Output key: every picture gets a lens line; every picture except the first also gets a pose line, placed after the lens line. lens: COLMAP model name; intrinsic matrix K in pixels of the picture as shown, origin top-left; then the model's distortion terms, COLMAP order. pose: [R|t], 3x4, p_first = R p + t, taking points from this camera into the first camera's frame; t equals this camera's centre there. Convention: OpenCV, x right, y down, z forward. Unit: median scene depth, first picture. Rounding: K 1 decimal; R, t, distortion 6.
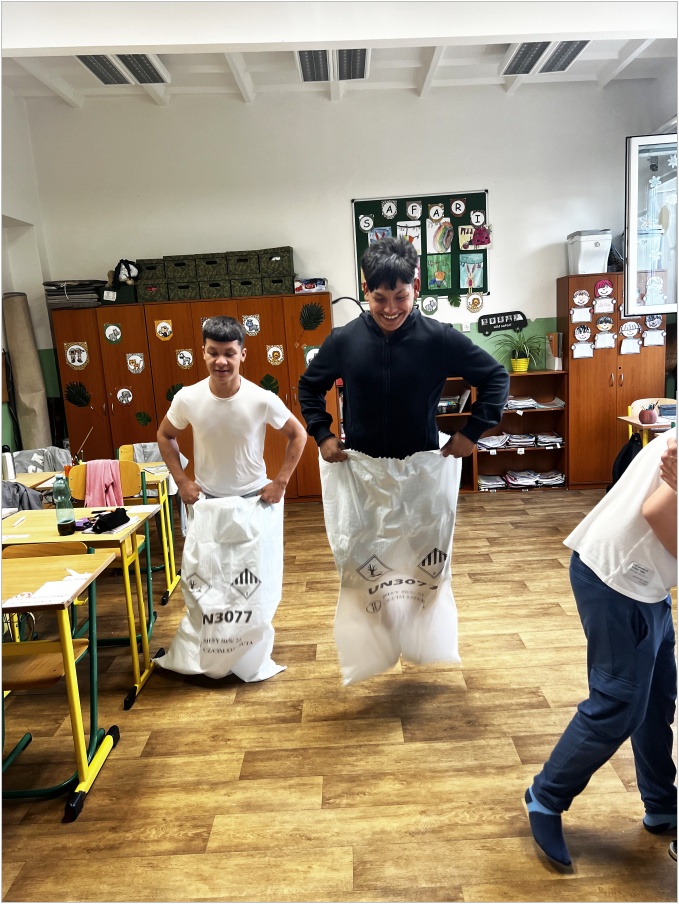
lens RADIAL K [[691.7, 0, 331.3], [0, 691.7, 449.0], [0, 0, 1]] dist [0.066769, -0.047781]
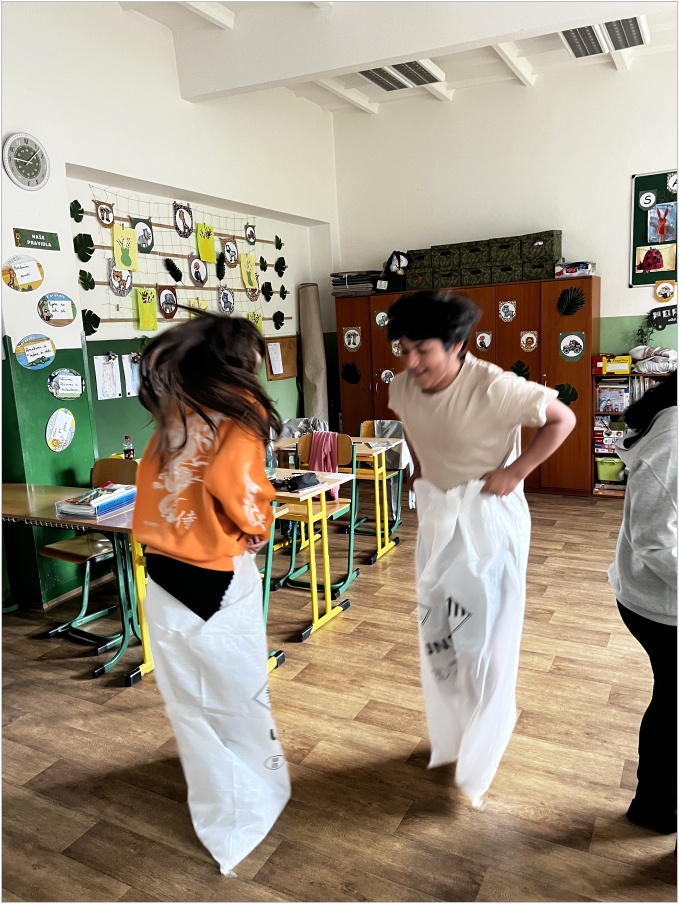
lens RADIAL K [[691.7, 0, 344.3], [0, 691.7, 447.5], [0, 0, 1]] dist [0.066769, -0.047781]
pose [[0.884436, 0.095646, -0.456754, 0.156280], [-0.082681, 0.995403, 0.048341, -0.010996], [0.459278, -0.004989, 0.888278, -0.007349]]
